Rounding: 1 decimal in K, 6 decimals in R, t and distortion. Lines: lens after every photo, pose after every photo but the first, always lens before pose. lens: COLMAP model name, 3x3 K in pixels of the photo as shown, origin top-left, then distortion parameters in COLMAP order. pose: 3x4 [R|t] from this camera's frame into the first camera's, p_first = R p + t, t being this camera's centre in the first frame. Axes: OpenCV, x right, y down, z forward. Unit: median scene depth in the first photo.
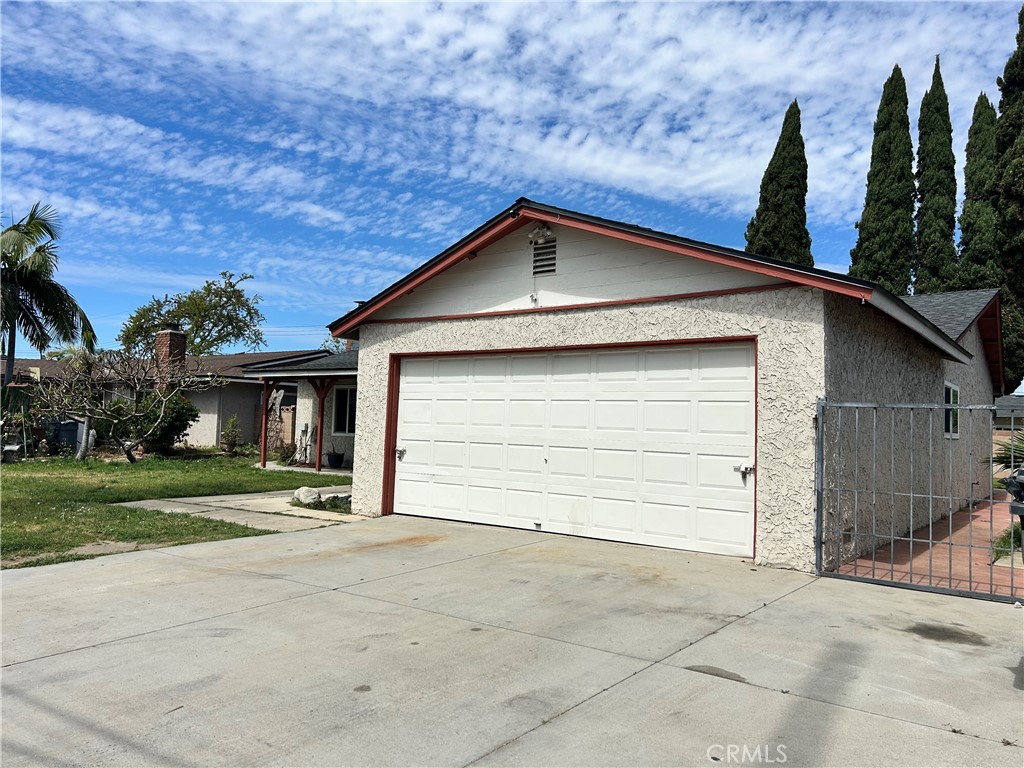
lens RADIAL K [[771.7, 0, 512.0], [0, 771.7, 384.0], [0, 0, 1]] dist [0.068112, -0.076068]
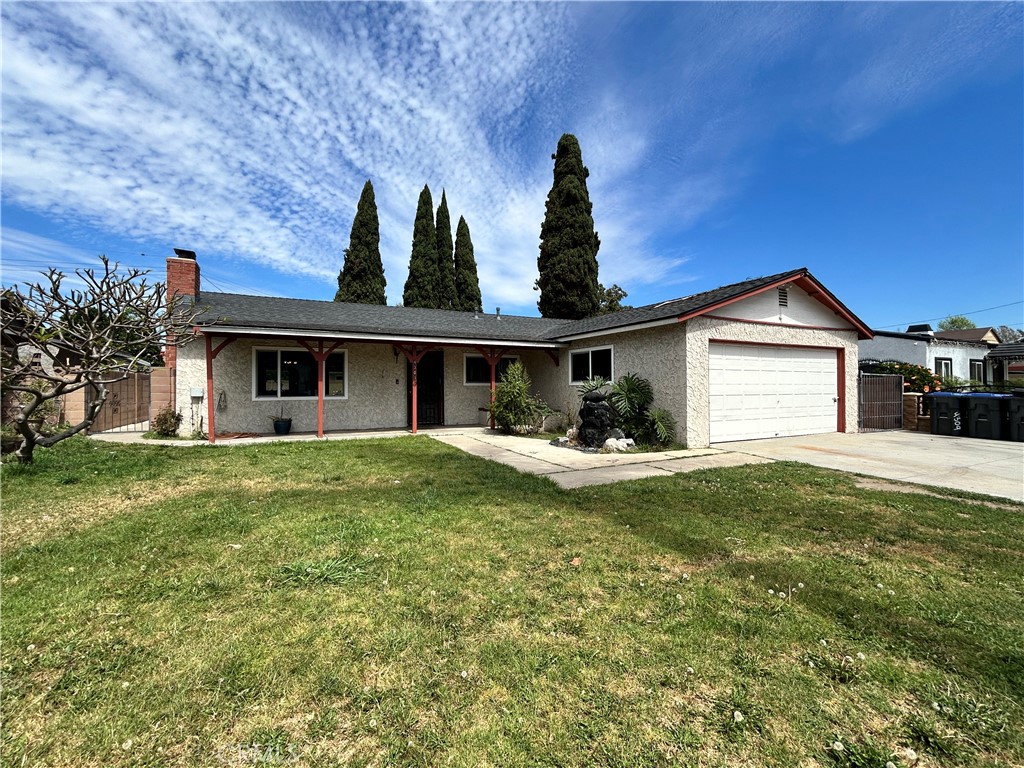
lens RADIAL K [[453.7, 0, 512.0], [0, 453.7, 384.0], [0, 0, 1]] dist [-0.002536, -0.000134]
pose [[0.450186, -0.022125, 0.892661, -1.167025], [-0.035631, 0.998452, 0.042716, 0.025782], [-0.892224, -0.051037, 0.448700, 0.987647]]
